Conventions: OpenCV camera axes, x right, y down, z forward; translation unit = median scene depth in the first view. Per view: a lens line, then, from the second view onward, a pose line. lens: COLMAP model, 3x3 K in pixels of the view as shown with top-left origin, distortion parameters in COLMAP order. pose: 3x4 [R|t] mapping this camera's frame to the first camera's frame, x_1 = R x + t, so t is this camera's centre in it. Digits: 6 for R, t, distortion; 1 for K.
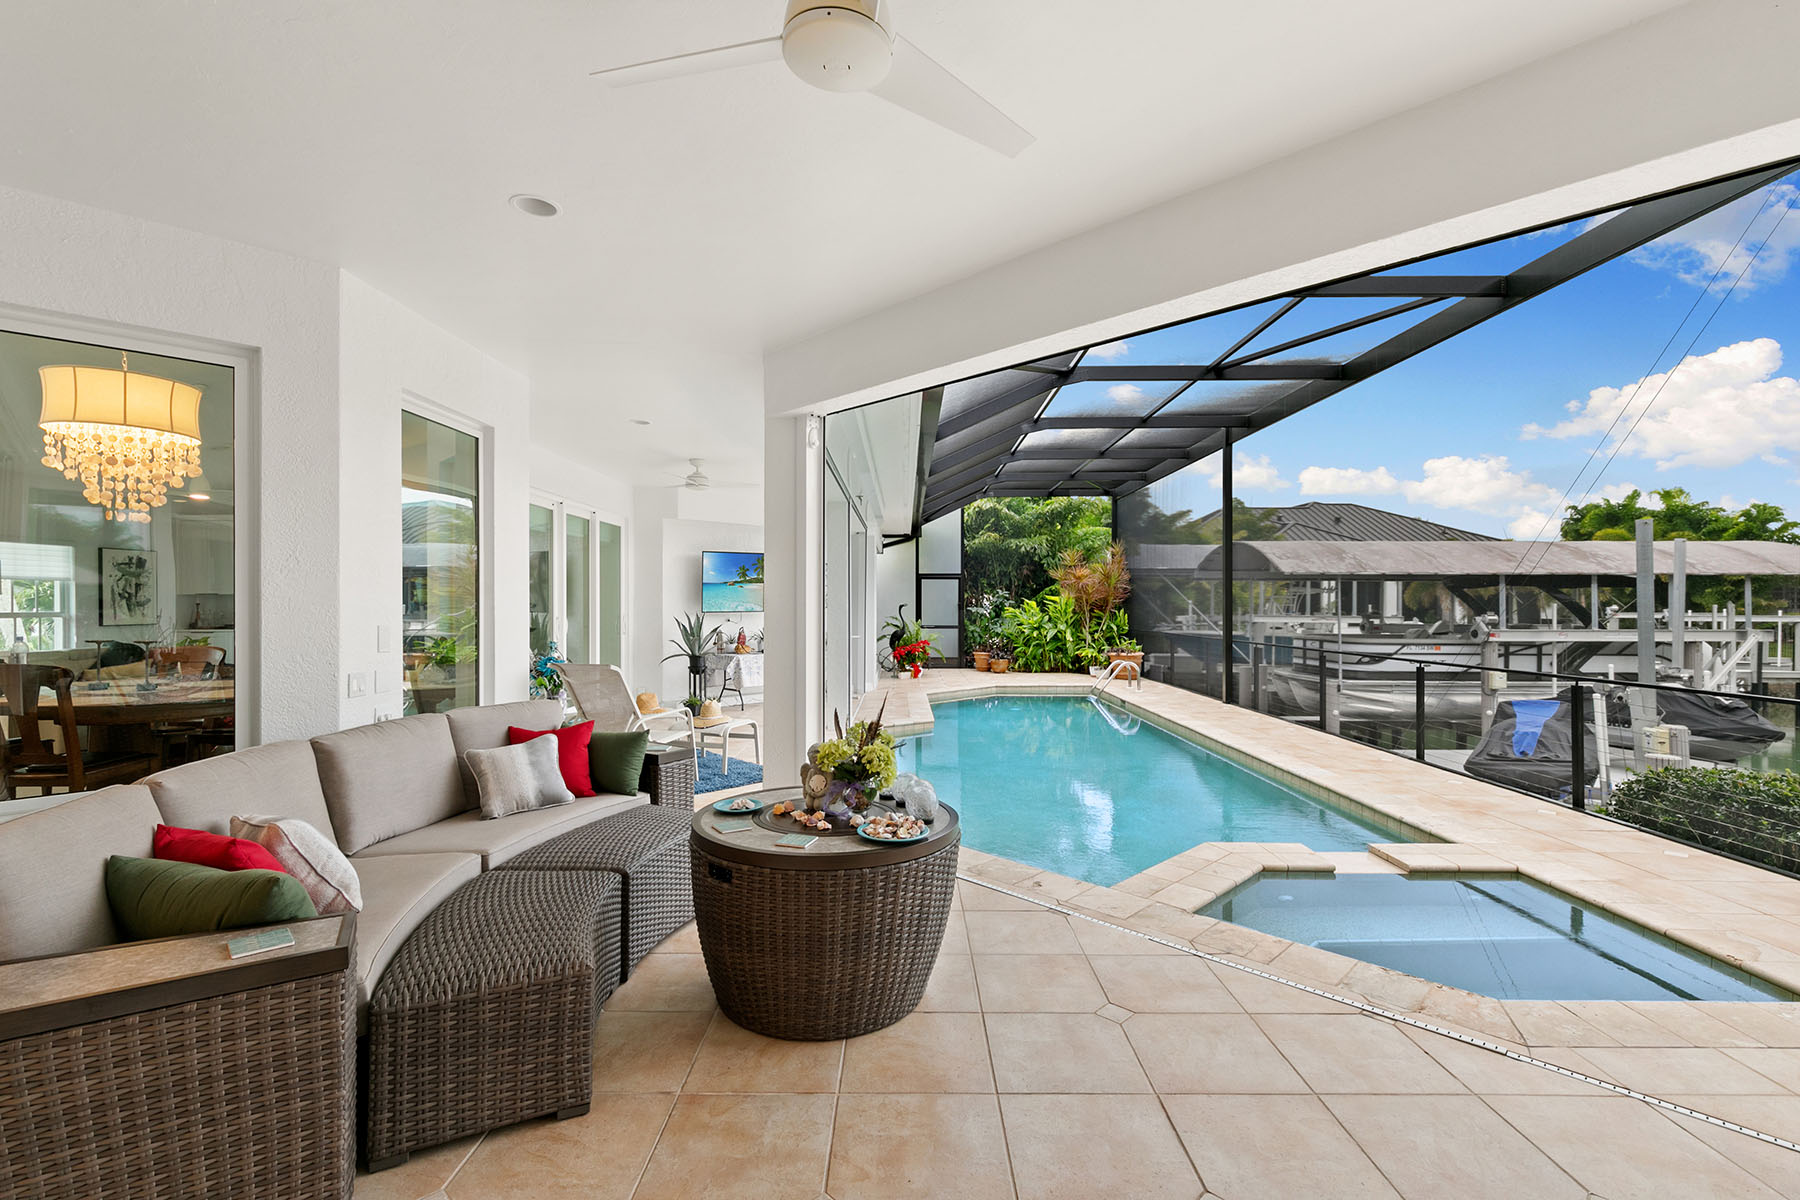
lens RADIAL K [[807.5, 0, 900.0], [0, 807.5, 600.0], [0, 0, 1]] dist [0.001514, 0.000347]
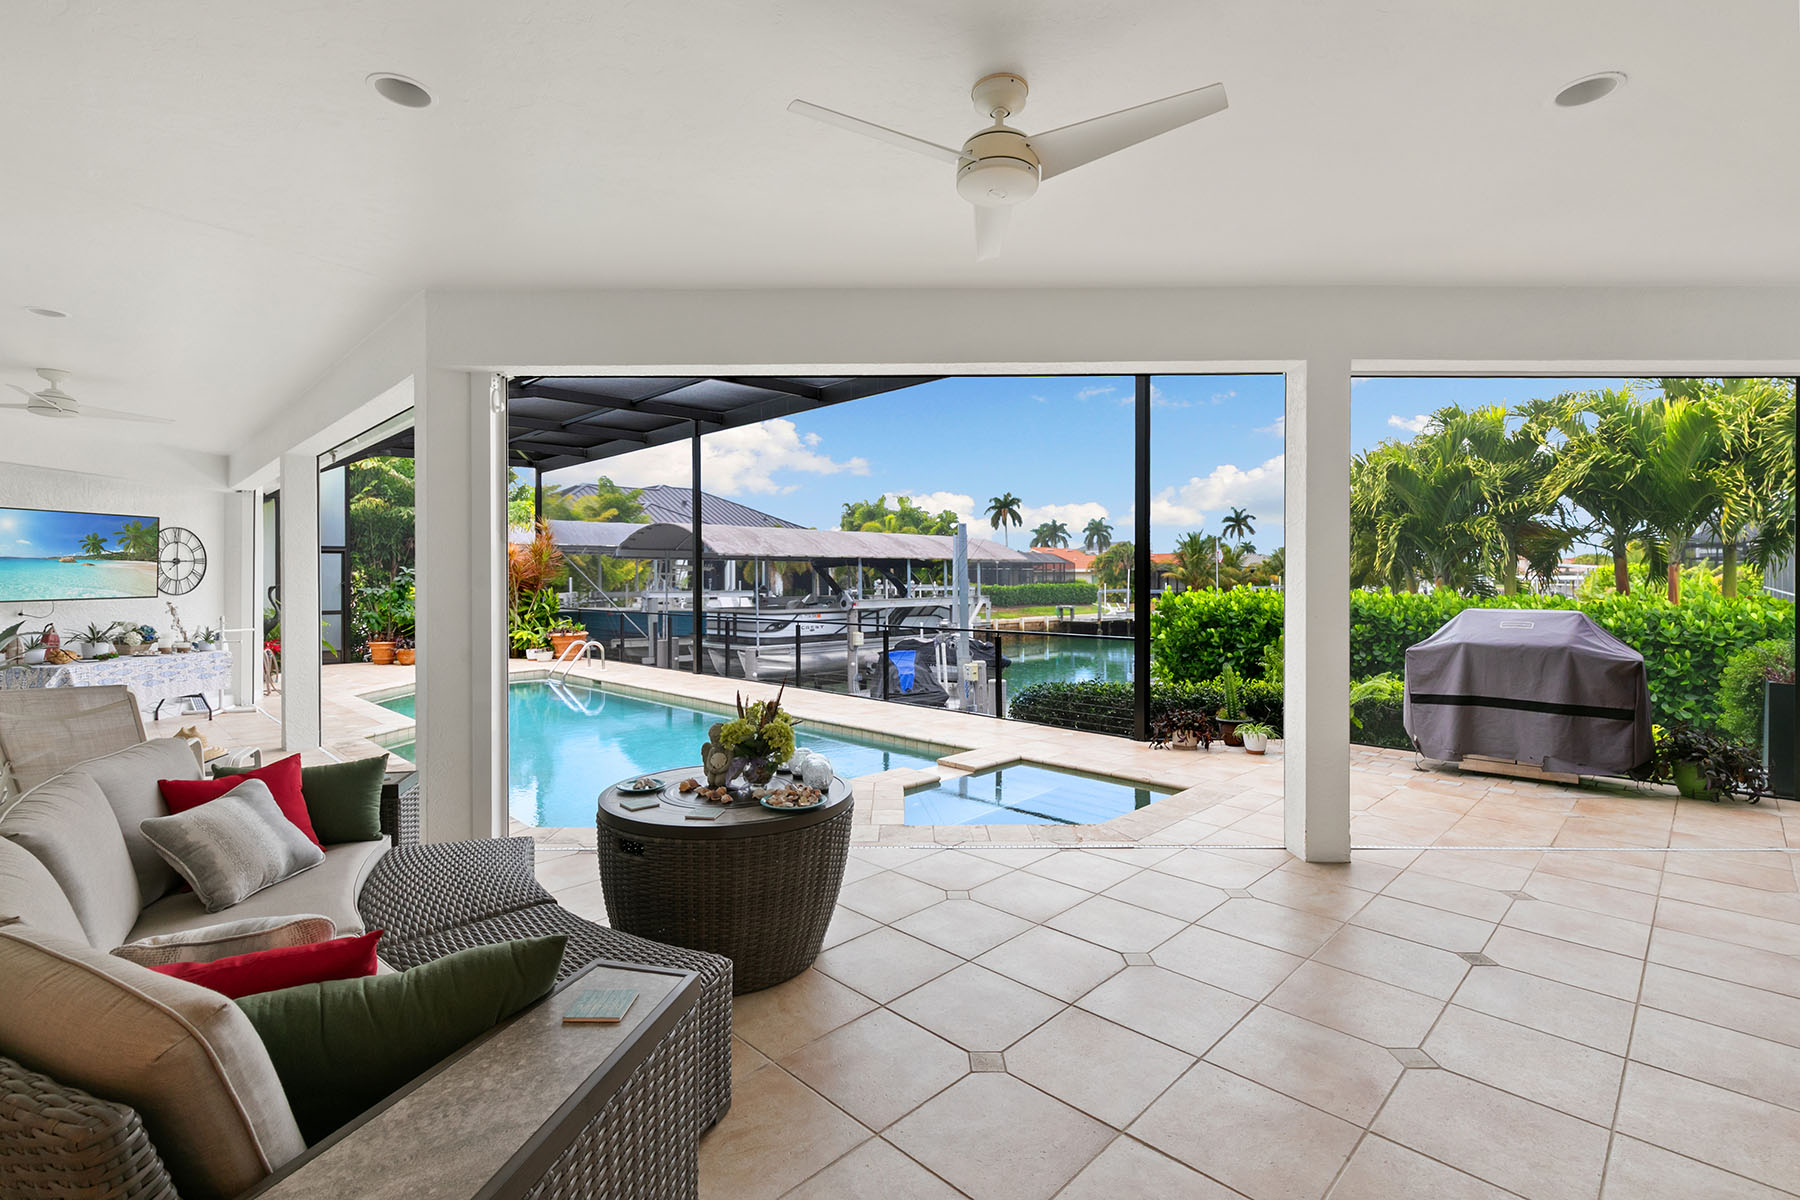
lens RADIAL K [[818.5, 0, 900.6], [0, 818.5, 578.1], [0, 0, 1]] dist [0.016208, 0.000002]
pose [[0.705881, -0.004348, 0.708317, -0.133053], [0.002251, 0.999990, 0.003896, -0.003245], [-0.708327, -0.001156, 0.705883, 0.018217]]
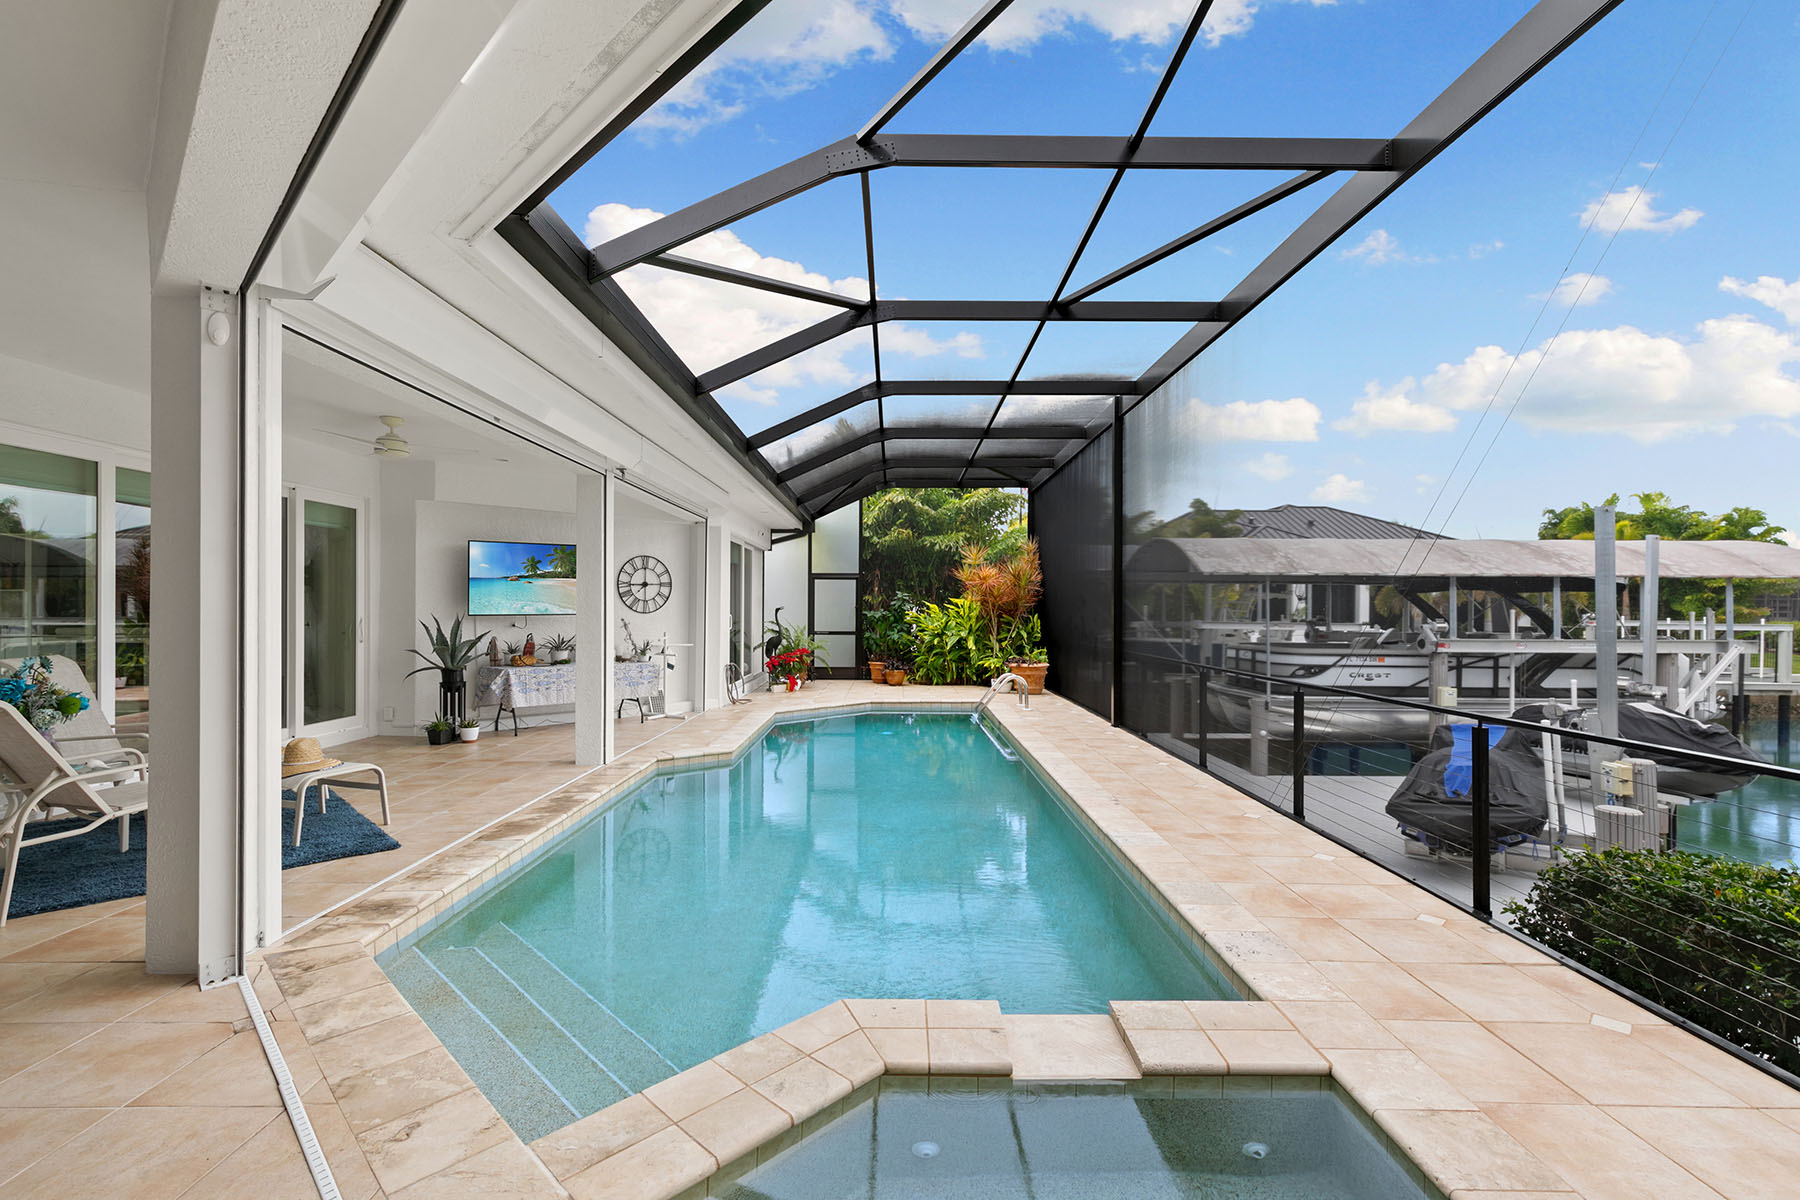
lens RADIAL K [[810.9, 0, 902.1], [0, 810.9, 603.3], [0, 0, 1]] dist [0.003902, 0.000347]
pose [[0.999864, 0.004561, 0.015828, 0.122500], [-0.004537, 0.999989, -0.001536, 0.001664], [-0.015835, 0.001464, 0.999874, 0.117155]]
